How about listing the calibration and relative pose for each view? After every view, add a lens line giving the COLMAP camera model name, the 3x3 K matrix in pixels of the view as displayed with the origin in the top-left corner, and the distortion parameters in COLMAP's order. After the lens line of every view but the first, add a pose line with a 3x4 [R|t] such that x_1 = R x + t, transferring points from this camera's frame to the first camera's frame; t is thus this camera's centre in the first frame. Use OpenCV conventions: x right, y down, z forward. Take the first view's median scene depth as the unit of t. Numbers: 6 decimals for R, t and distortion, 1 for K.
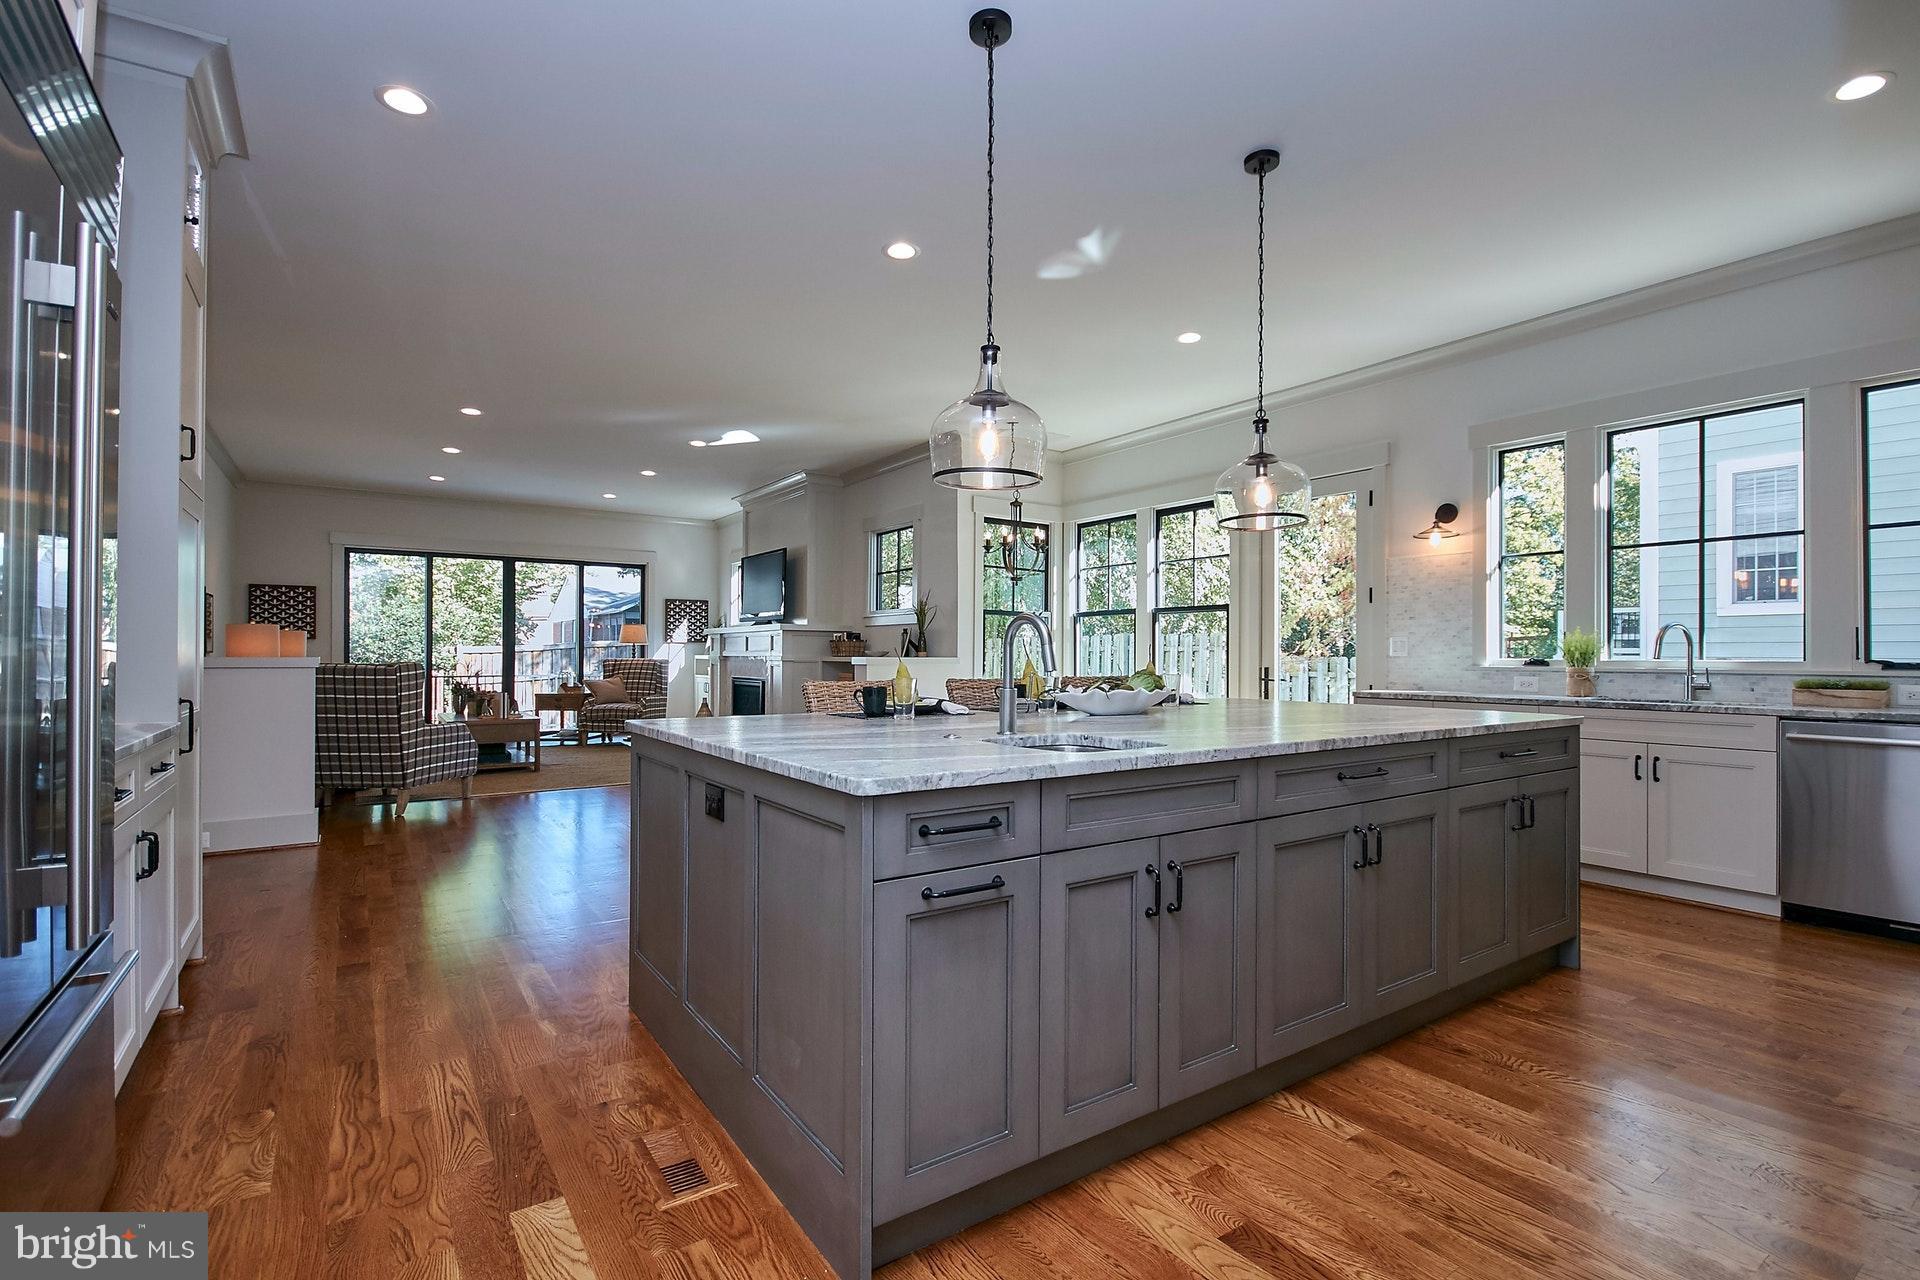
lens RADIAL K [[886.9, 0, 955.0], [0, 886.9, 653.0], [0, 0, 1]] dist [0.007611, -0.008968]
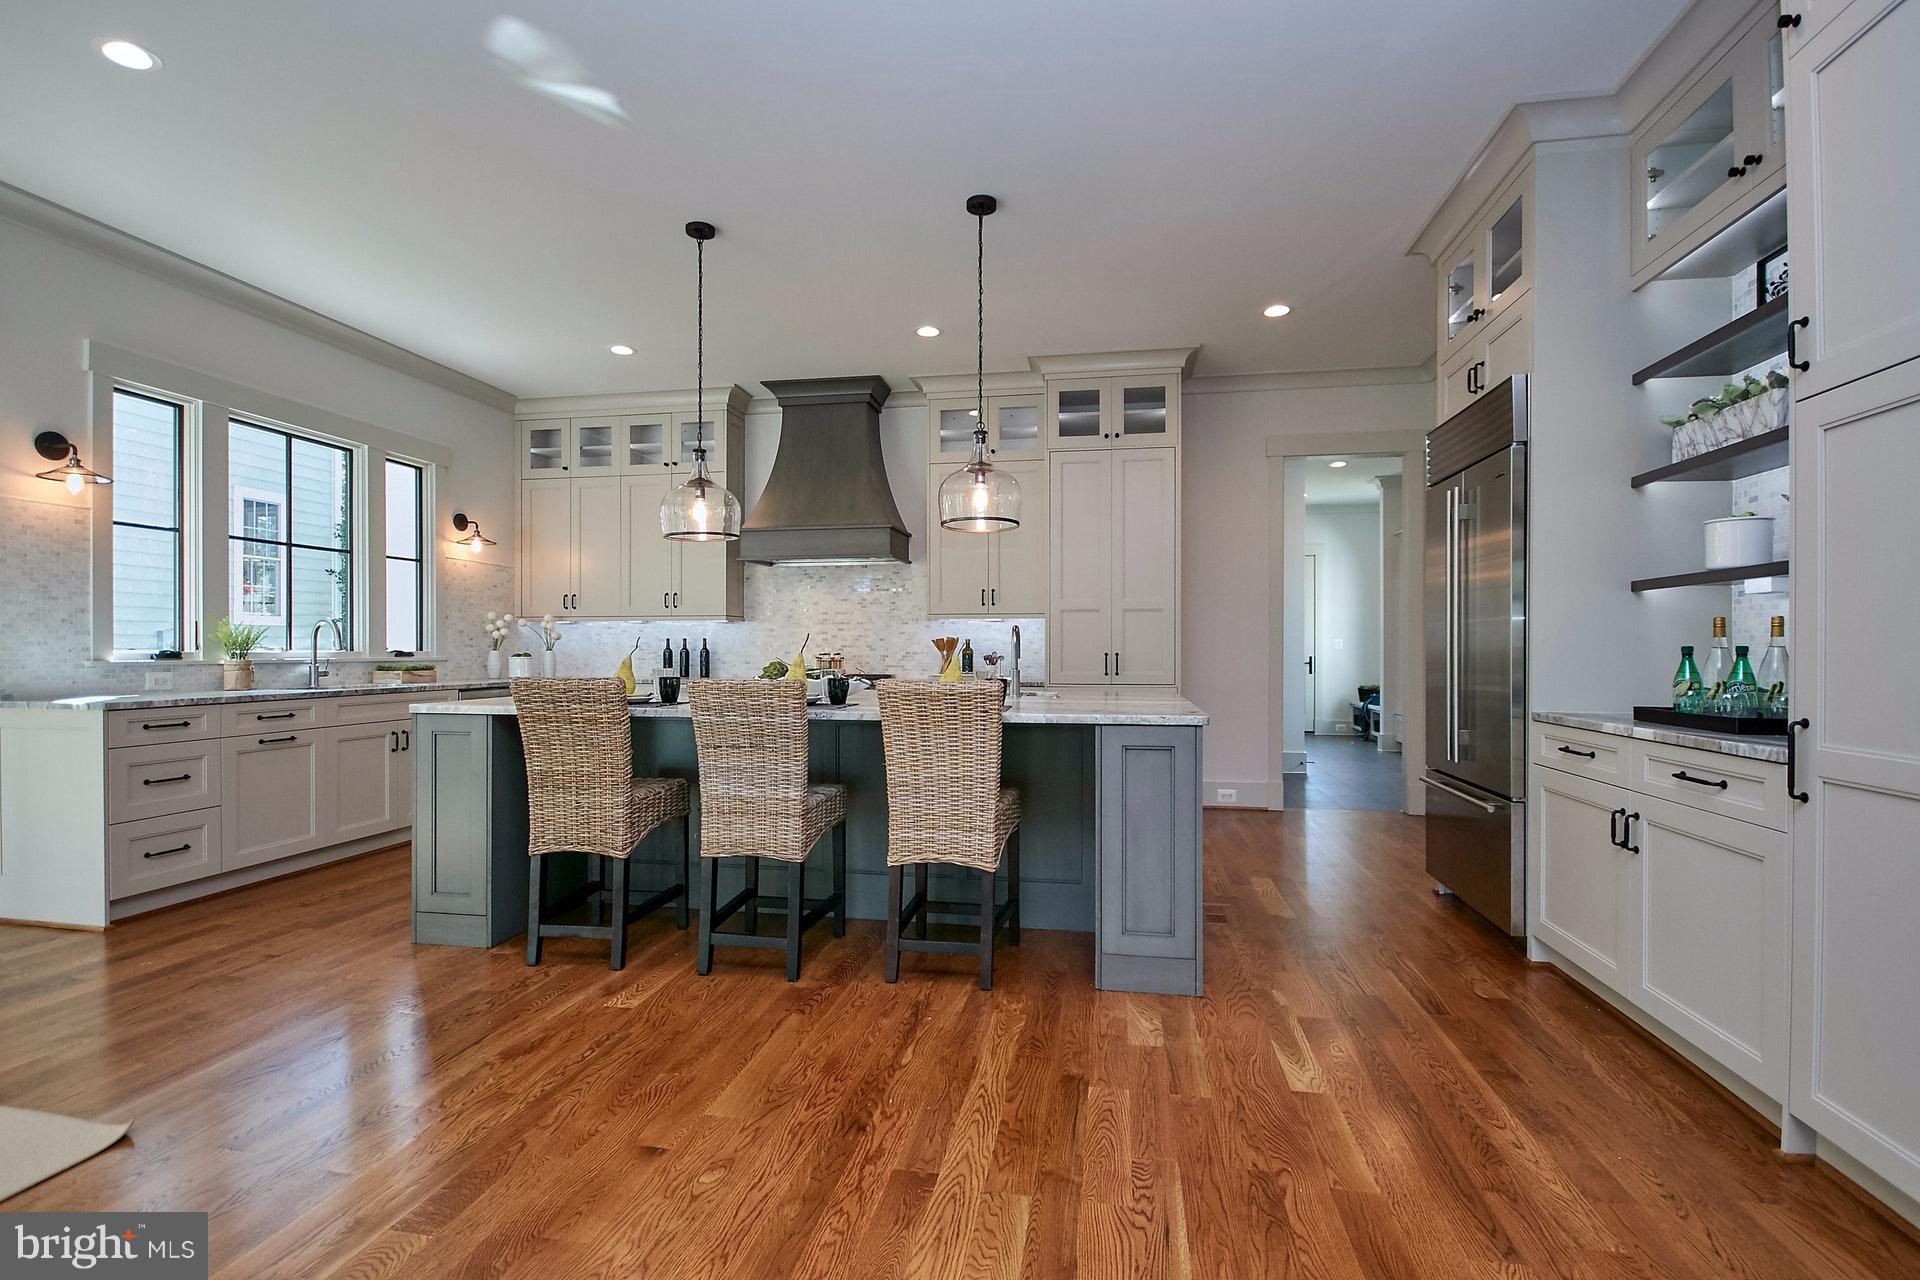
lens RADIAL K [[886.9, 0, 964.5], [0, 886.9, 649.8], [0, 0, 1]] dist [0.007611, -0.008968]
pose [[-0.718990, -0.005708, 0.694997, -0.515444], [-0.005239, 0.999982, 0.002794, -0.001269], [-0.695000, -0.001632, -0.719007, 1.133177]]
